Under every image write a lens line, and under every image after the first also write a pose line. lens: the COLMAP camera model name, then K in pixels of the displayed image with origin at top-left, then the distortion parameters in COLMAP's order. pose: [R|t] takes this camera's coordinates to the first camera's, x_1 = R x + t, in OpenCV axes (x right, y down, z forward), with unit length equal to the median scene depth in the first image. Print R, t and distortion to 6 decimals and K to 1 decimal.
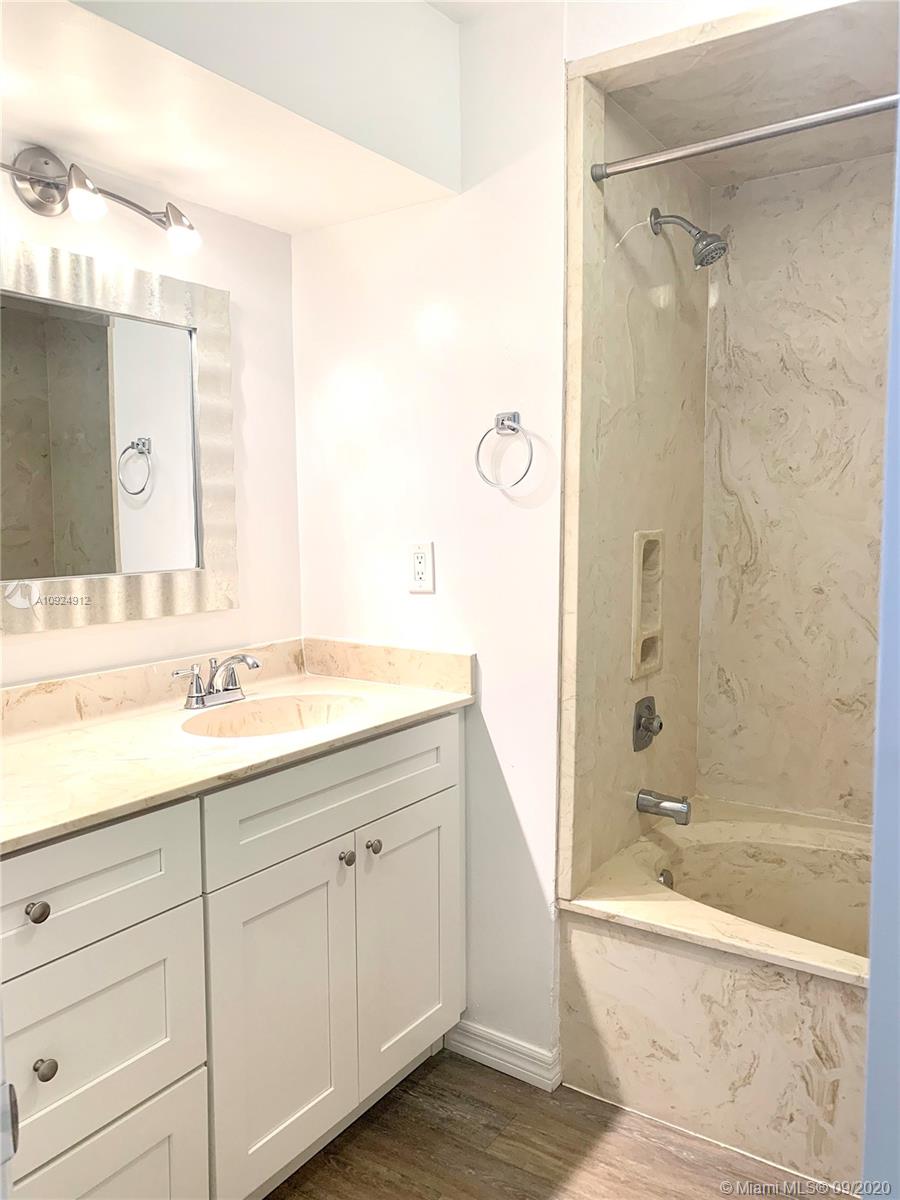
lens RADIAL K [[920.9, 0, 451.9], [0, 920.9, 604.4], [0, 0, 1]] dist [0.006526, -0.004311]
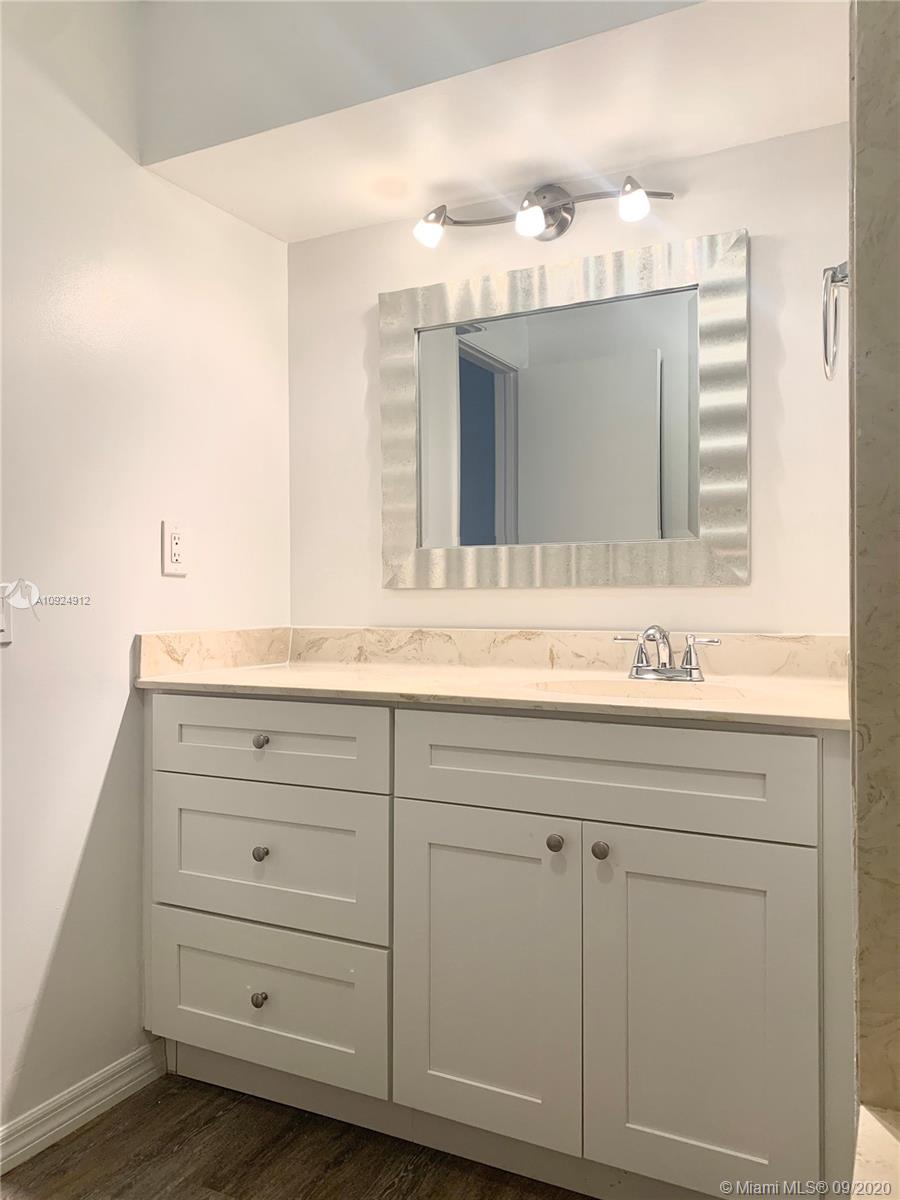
lens RADIAL K [[920.9, 0, 452.7], [0, 920.9, 593.6], [0, 0, 1]] dist [0.006526, -0.004311]
pose [[0.107750, 0.002074, -0.994176, 0.746245], [-0.094553, 0.995486, -0.008171, 0.056734], [0.989672, 0.094883, 0.107459, 0.787684]]
